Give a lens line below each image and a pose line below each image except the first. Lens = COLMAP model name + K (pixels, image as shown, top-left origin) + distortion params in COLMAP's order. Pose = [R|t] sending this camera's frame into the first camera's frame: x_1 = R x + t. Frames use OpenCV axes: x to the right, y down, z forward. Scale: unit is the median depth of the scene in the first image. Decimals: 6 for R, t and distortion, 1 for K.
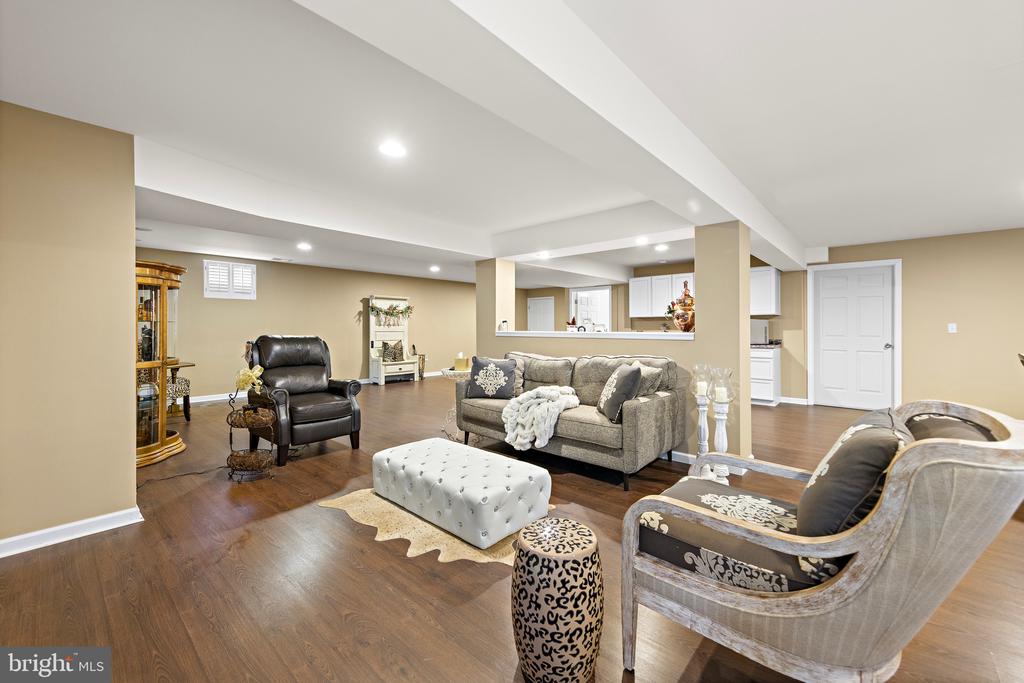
lens RADIAL K [[407.5, 0, 531.9], [0, 407.5, 324.1], [0, 0, 1]] dist [0.003716, 0.001005]
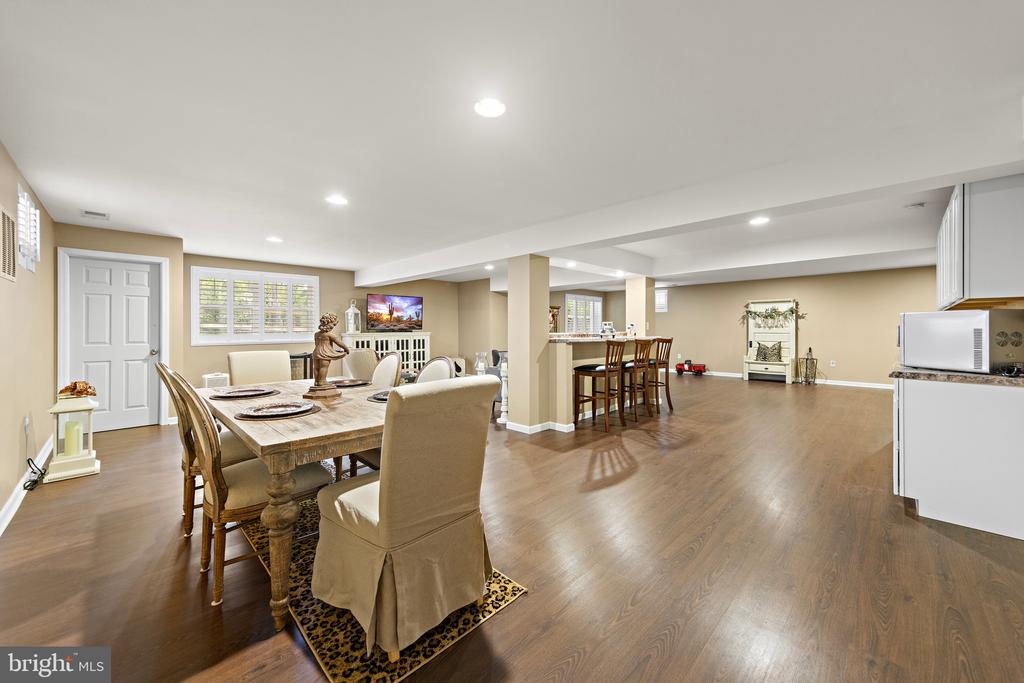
lens RADIAL K [[385.7, 0, 508.6], [0, 385.7, 330.9], [0, 0, 1]] dist [-0.000739, 0.000026]
pose [[-0.098253, 0.003913, -0.995154, 1.284078], [0.009182, 0.999953, 0.003025, 0.005837], [0.995119, -0.008840, -0.098284, 0.772171]]
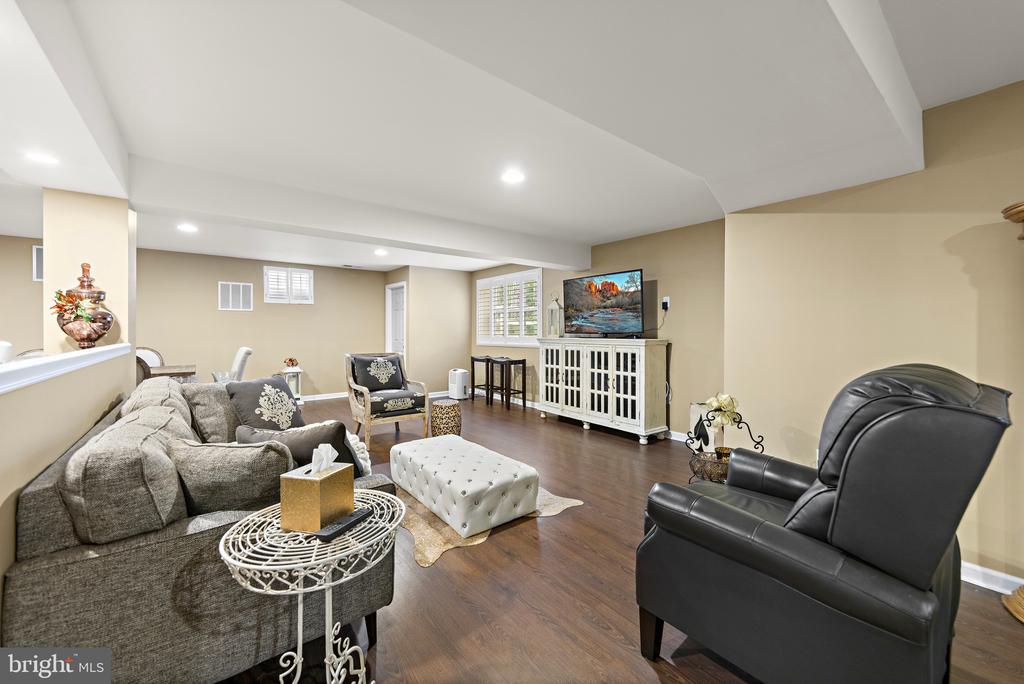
lens RADIAL K [[399.4, 0, 511.3], [0, 399.4, 332.9], [0, 0, 1]] dist [0.001686, -0.000337]
pose [[-0.976729, -0.004798, 0.214422, -0.314462], [-0.005206, 0.999986, -0.001339, 0.001648], [-0.214413, -0.002424, -0.976740, 1.155013]]
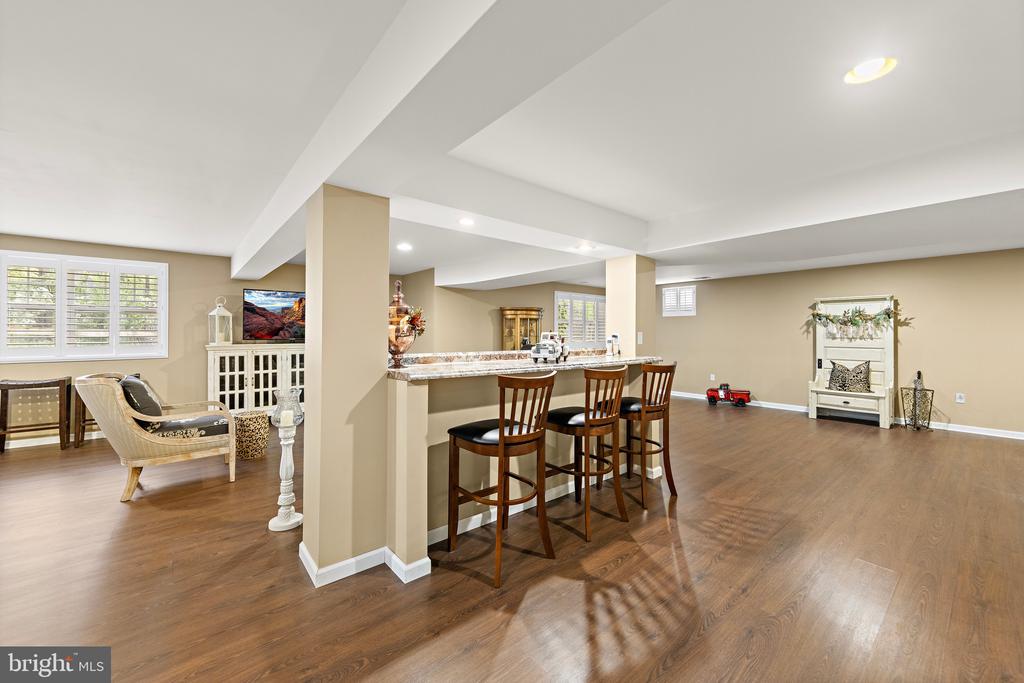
lens RADIAL K [[399.4, 0, 514.0], [0, 399.4, 333.4], [0, 0, 1]] dist [0.001686, -0.000337]
pose [[-0.174209, -0.002939, -0.984704, 0.764314], [0.004411, 0.999983, -0.003765, -0.010712], [0.984699, -0.004999, -0.174193, 1.003009]]
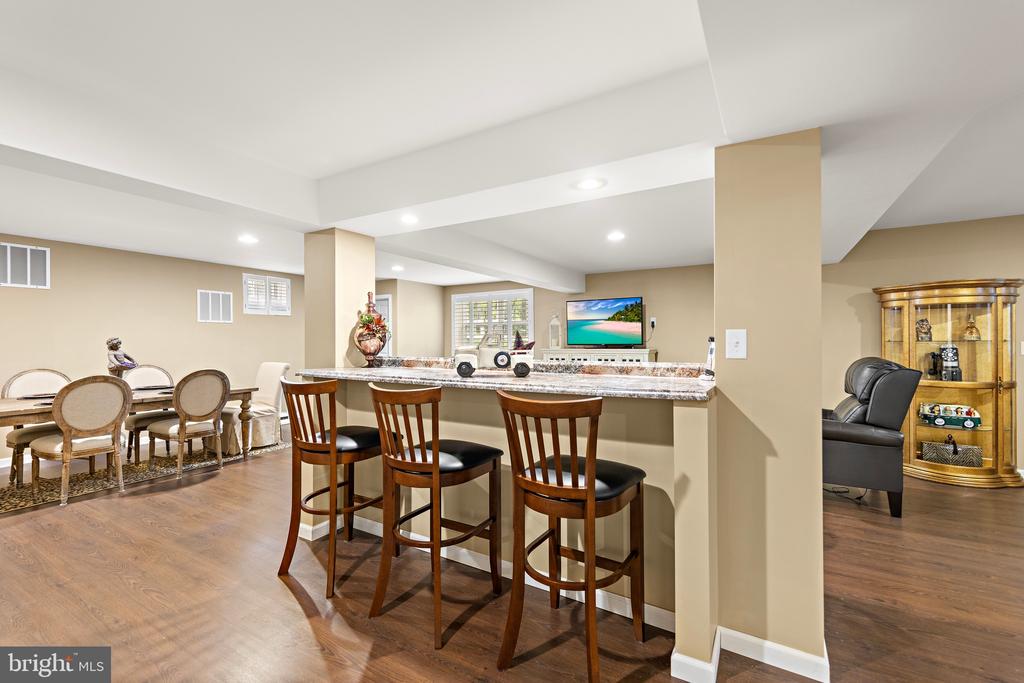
lens RADIAL K [[448.7, 0, 510.5], [0, 448.7, 336.2], [0, 0, 1]] dist [0.003924, 0.000076]
pose [[-0.989548, -0.001459, -0.144198, 0.150762], [0.001393, 0.999805, -0.019681, -0.001338], [0.144199, -0.019676, -0.989353, 1.468228]]
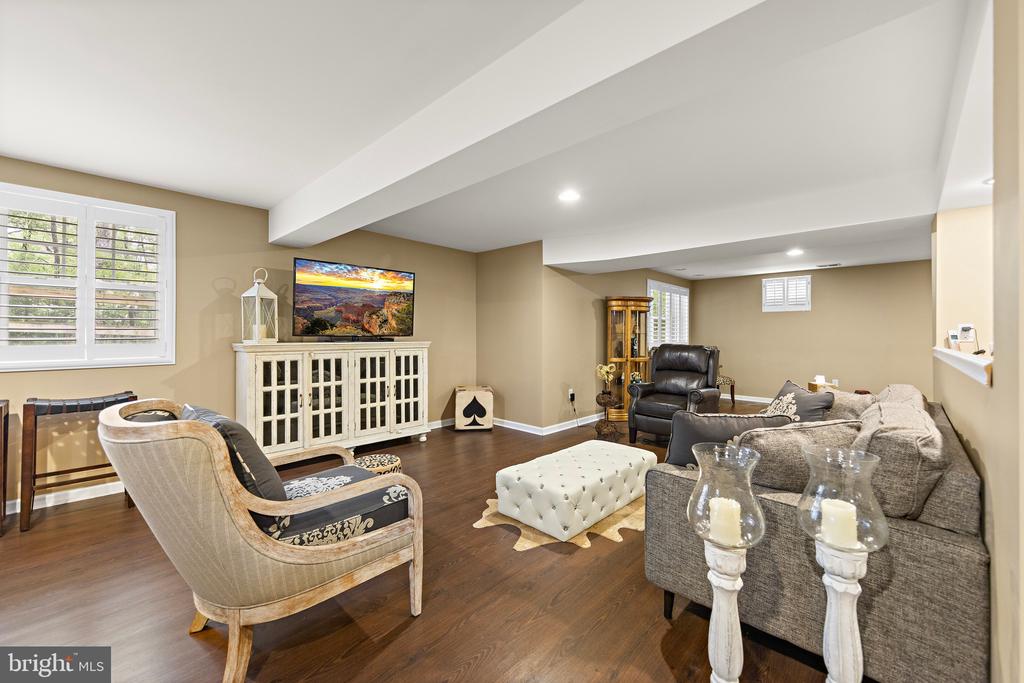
lens RADIAL K [[407.5, 0, 512.9], [0, 407.5, 335.4], [0, 0, 1]] dist [0.003716, 0.001005]
pose [[-0.062059, -0.000998, -0.998072, 0.511294], [0.001768, 0.999998, -0.001110, 0.000706], [0.998071, -0.001834, -0.062057, 0.500209]]
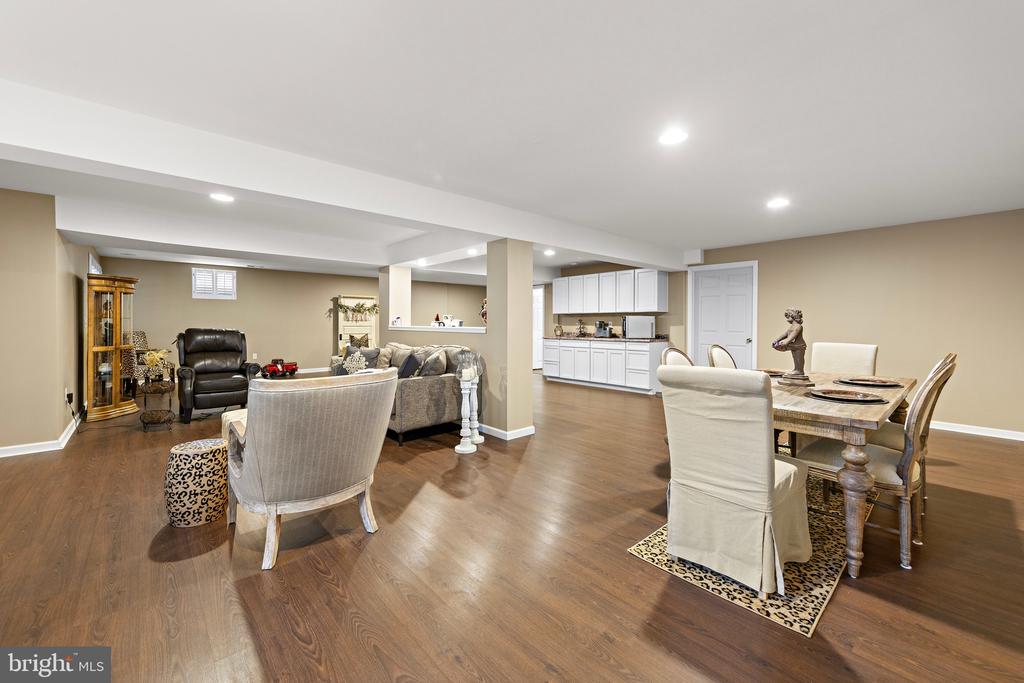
lens RADIAL K [[407.5, 0, 531.8], [0, 407.5, 322.0], [0, 0, 1]] dist [0.003716, 0.001005]
pose [[0.993653, 0.001799, -0.112474, 0.490161], [-0.001082, 0.999979, 0.006429, -0.002745], [0.112483, -0.006266, 0.993634, -0.162163]]
